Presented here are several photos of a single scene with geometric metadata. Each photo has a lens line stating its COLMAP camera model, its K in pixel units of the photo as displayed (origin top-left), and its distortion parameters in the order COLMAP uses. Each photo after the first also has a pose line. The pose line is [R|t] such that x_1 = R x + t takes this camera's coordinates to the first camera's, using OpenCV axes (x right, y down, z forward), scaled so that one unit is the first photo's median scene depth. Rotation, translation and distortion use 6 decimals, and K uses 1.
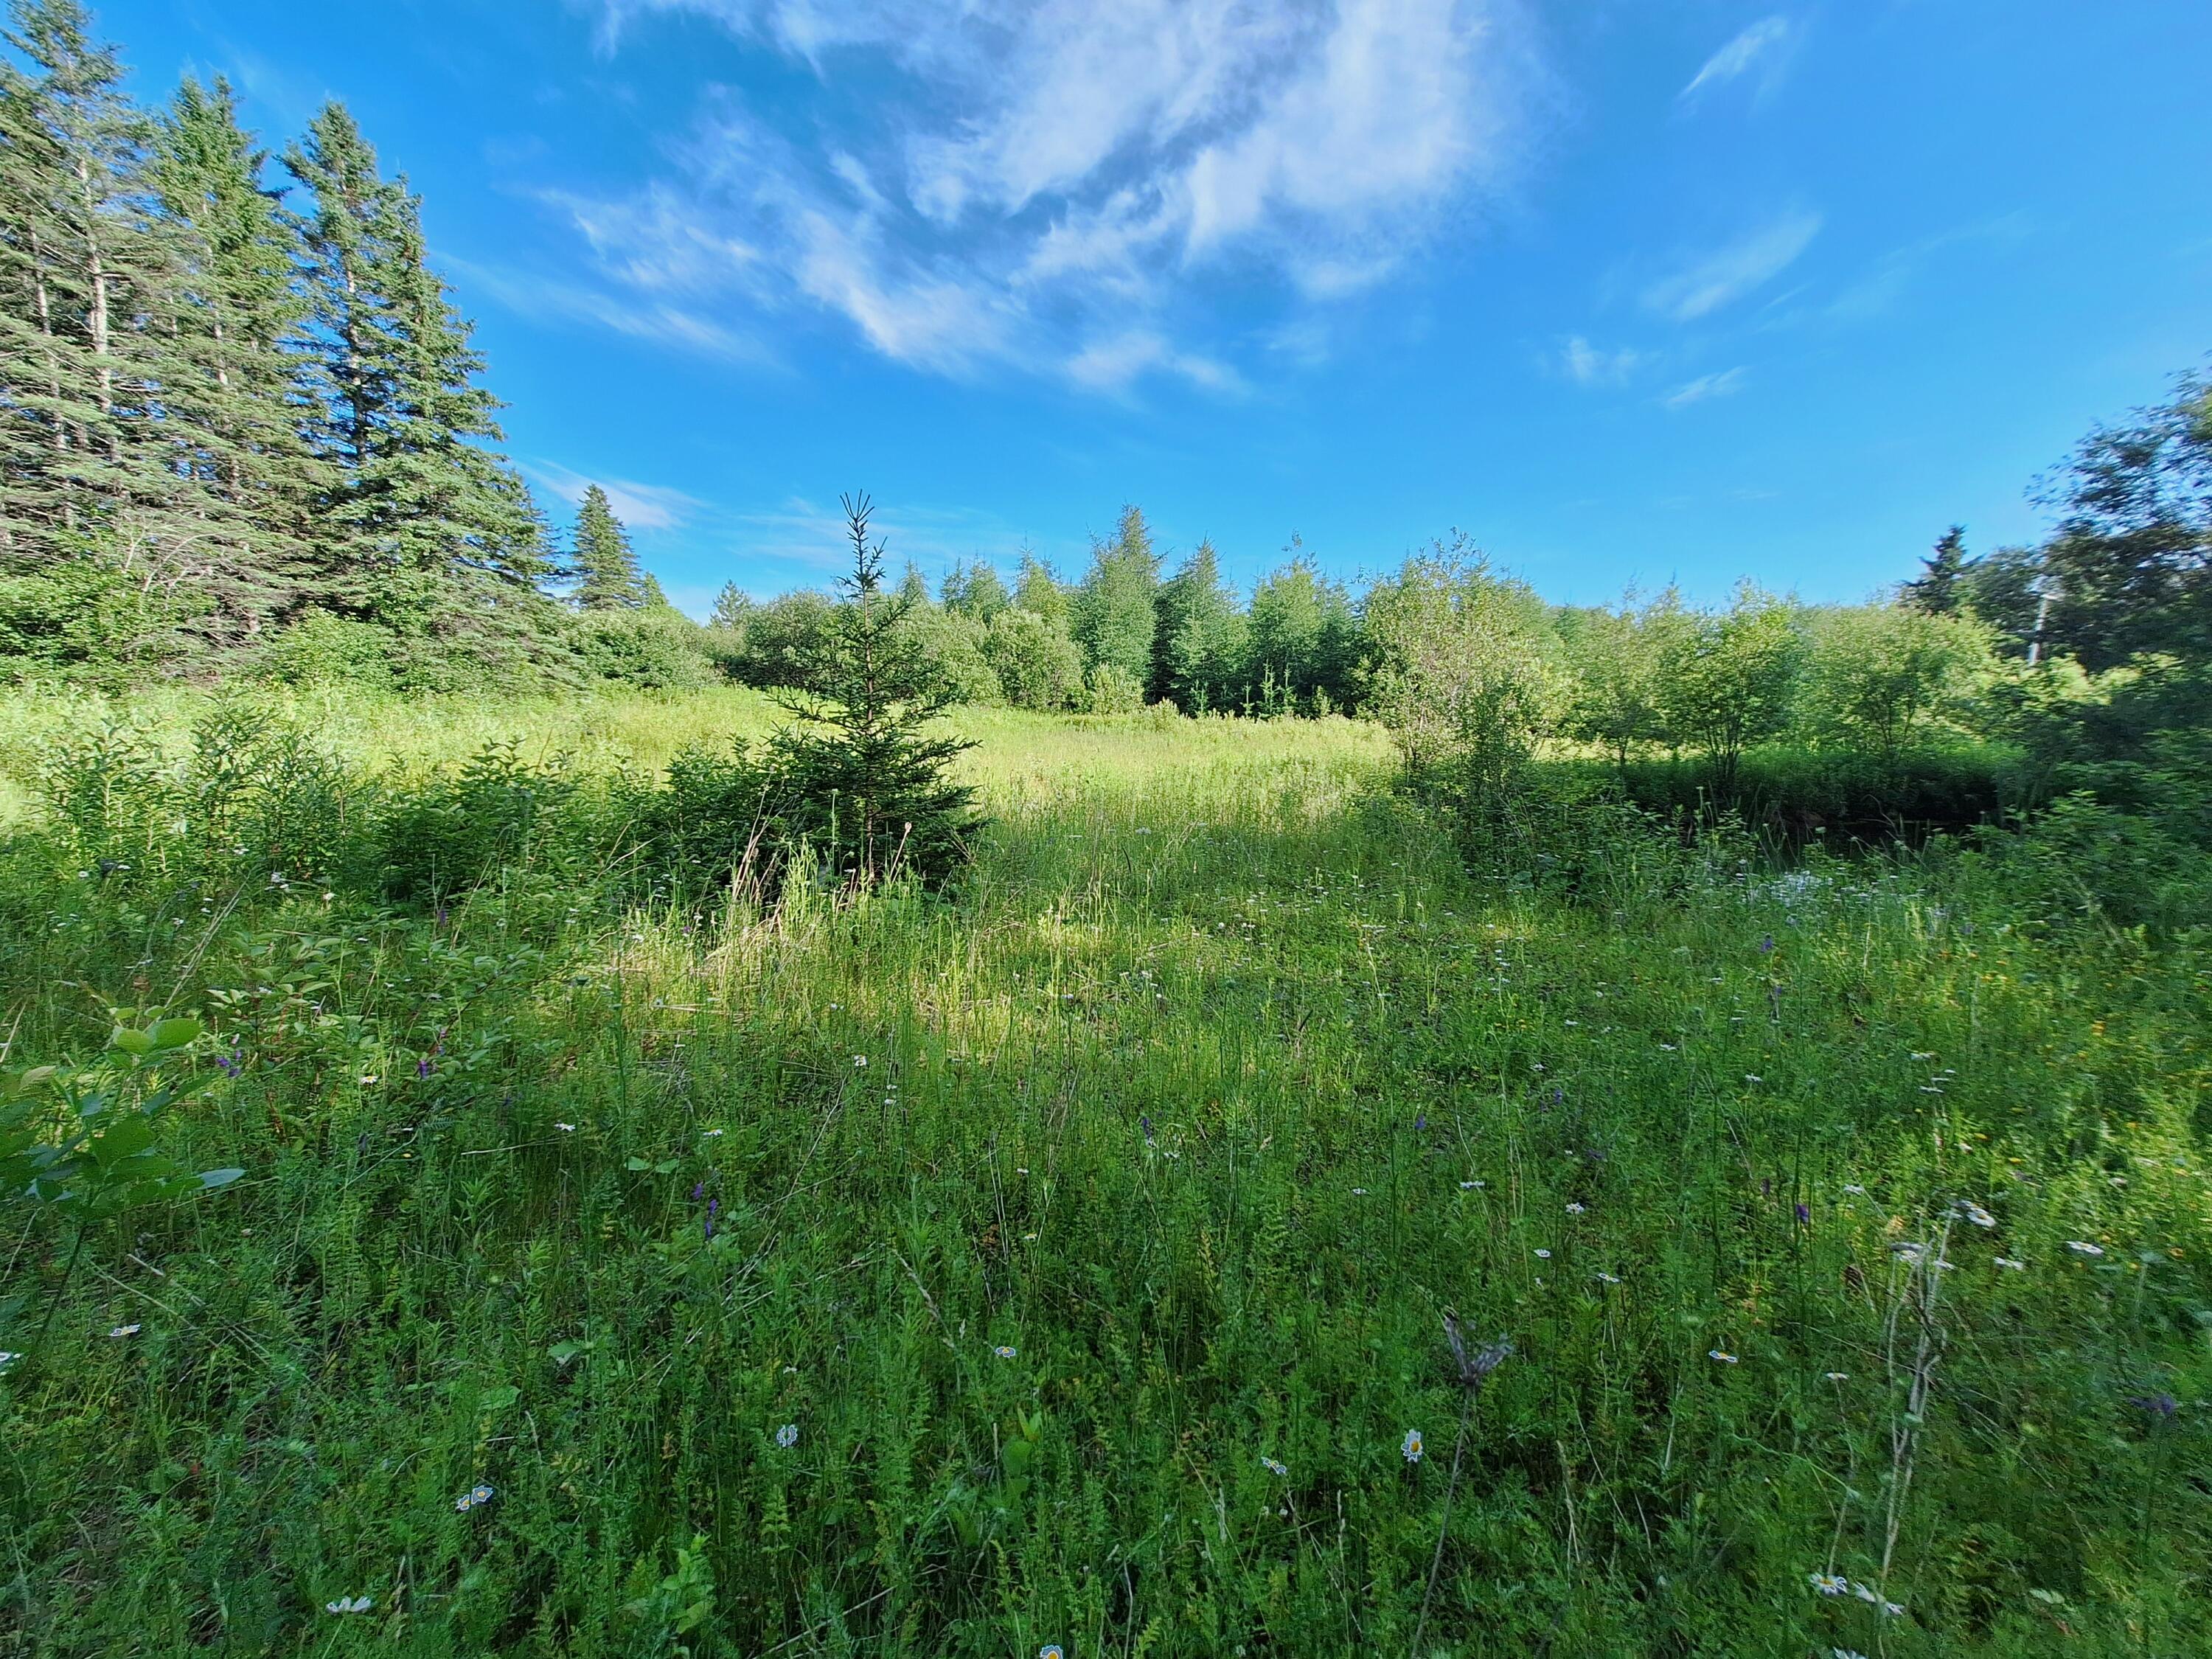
lens RADIAL K [[859.1, 0, 1111.9], [0, 859.1, 845.0], [0, 0, 1]] dist [-0.004349, -0.001836]
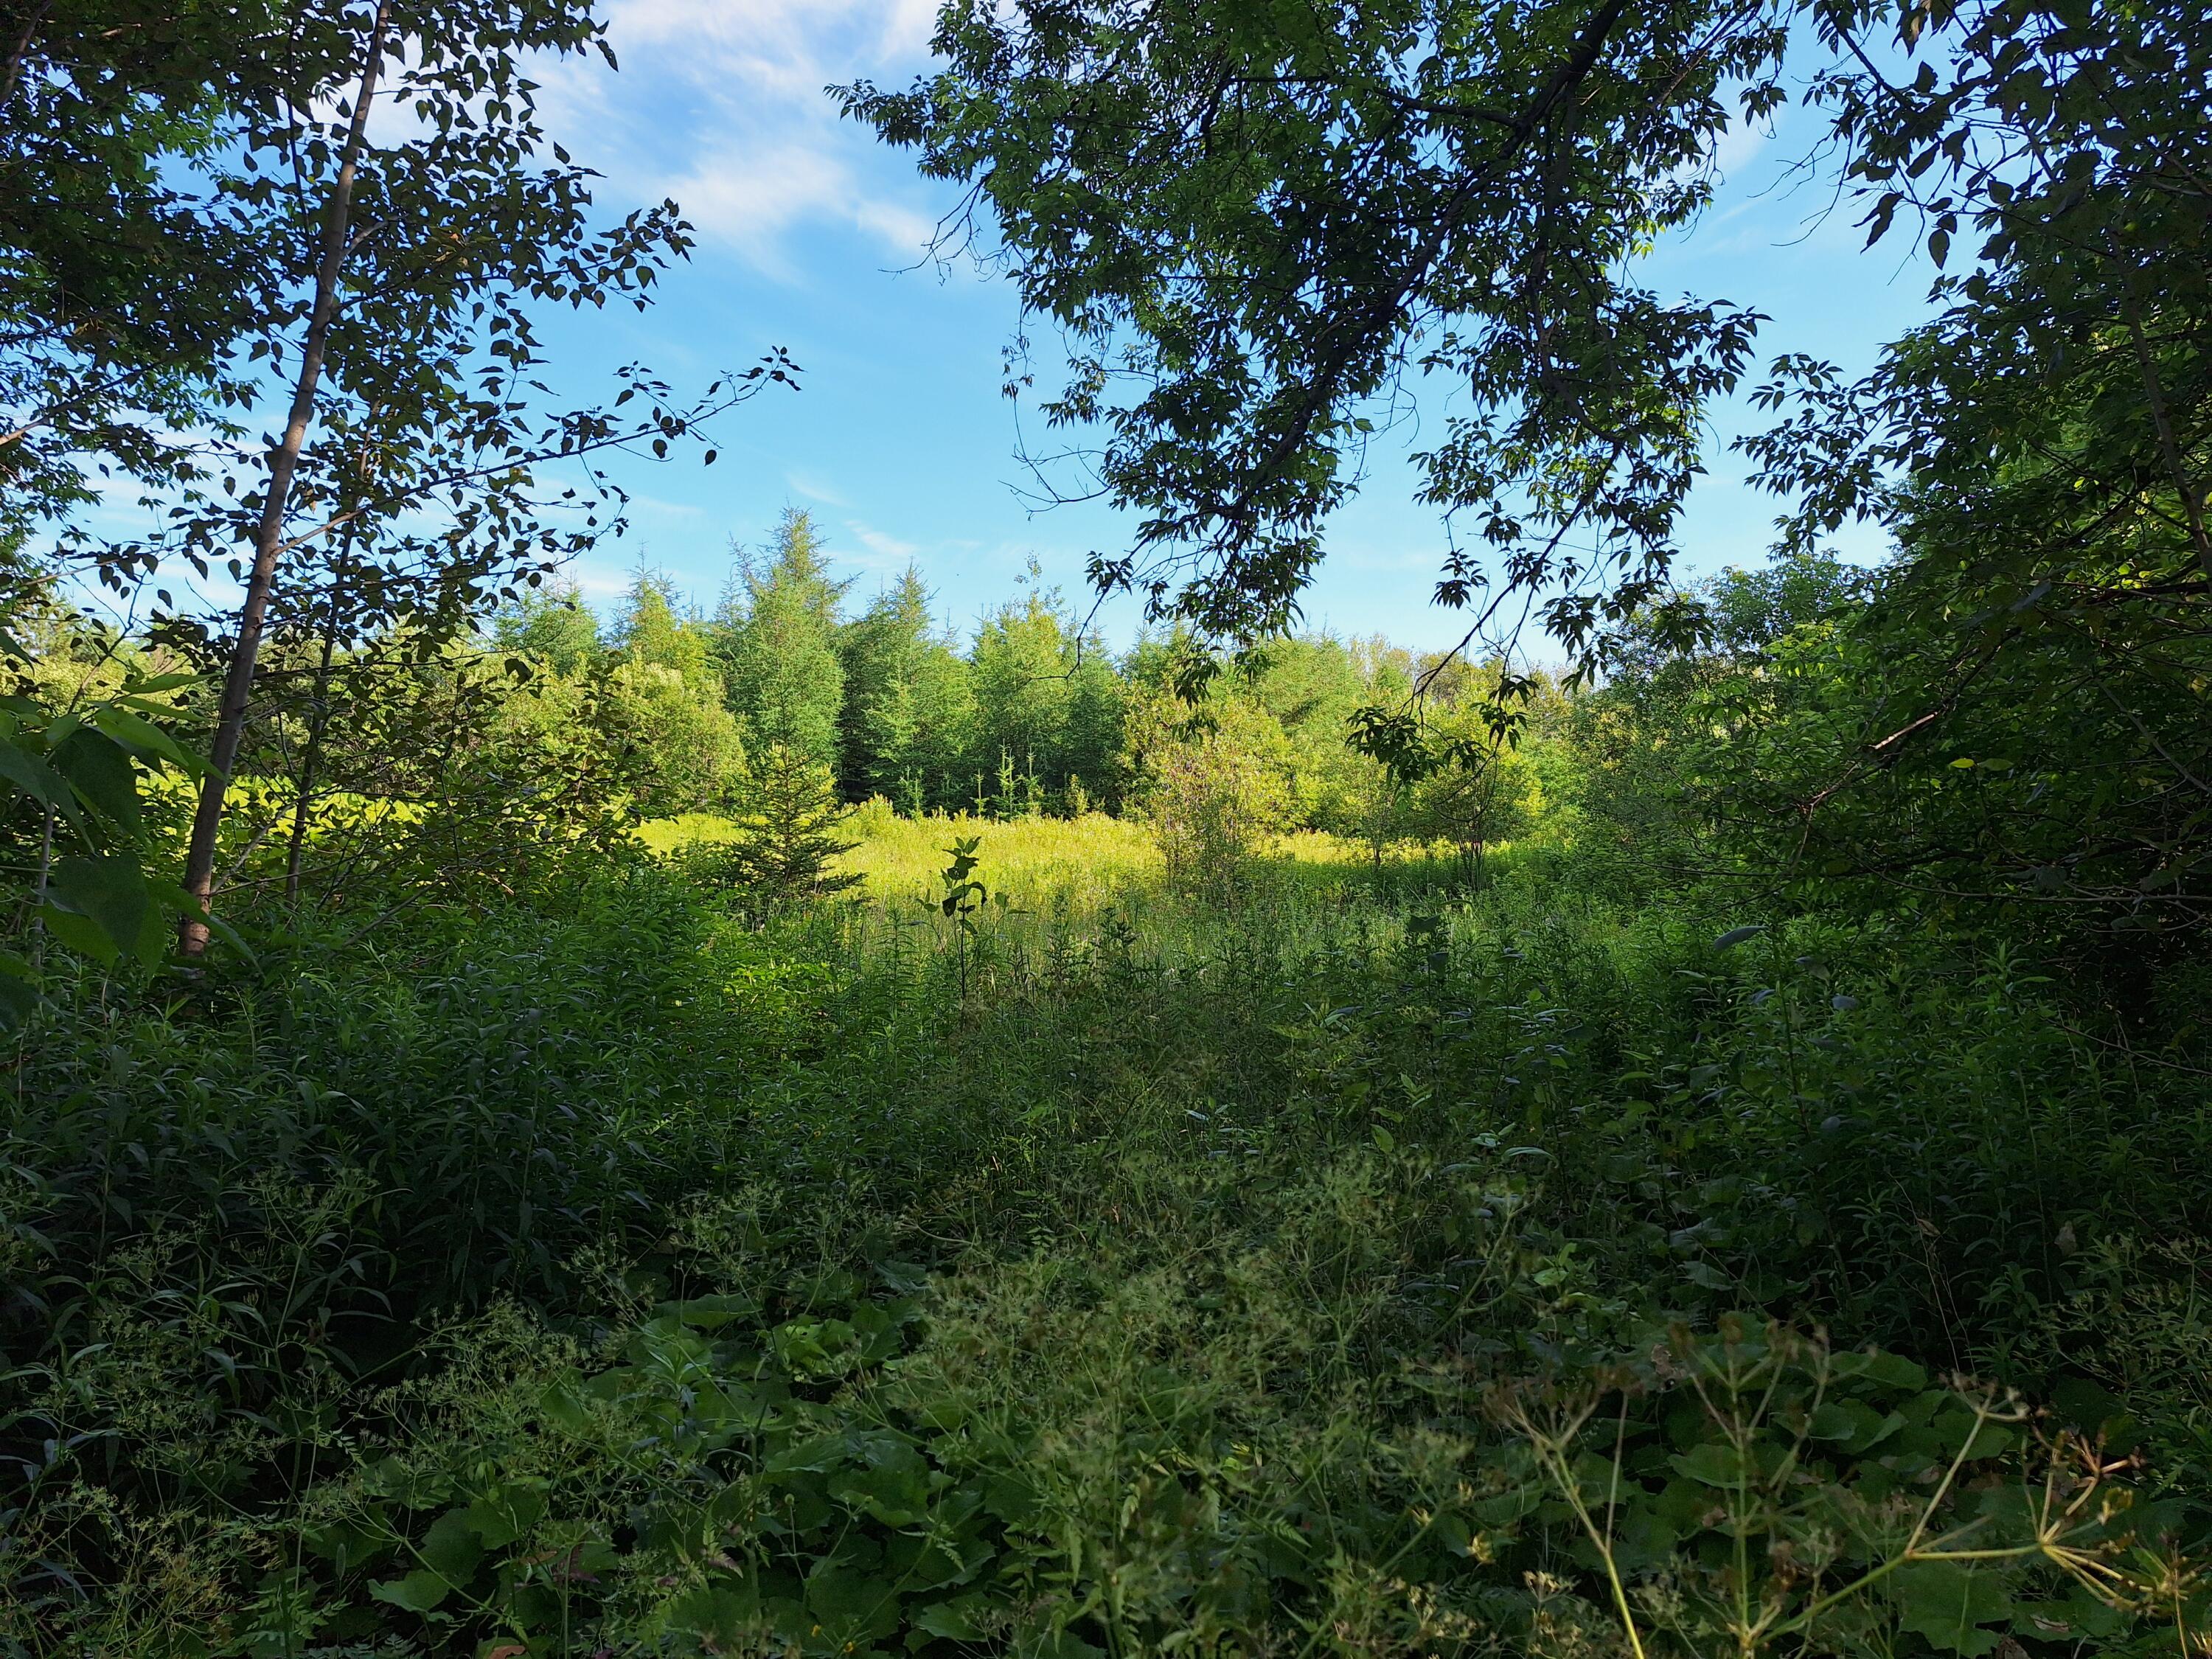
lens RADIAL K [[1490.7, 0, 1106.8], [0, 1490.7, 834.1], [0, 0, 1]] dist [0.040823, -0.023284]
pose [[0.965980, -0.007303, 0.258513, -0.068924], [0.041588, 0.990978, -0.127407, 0.034804], [-0.255251, 0.133824, 0.957569, -0.256682]]
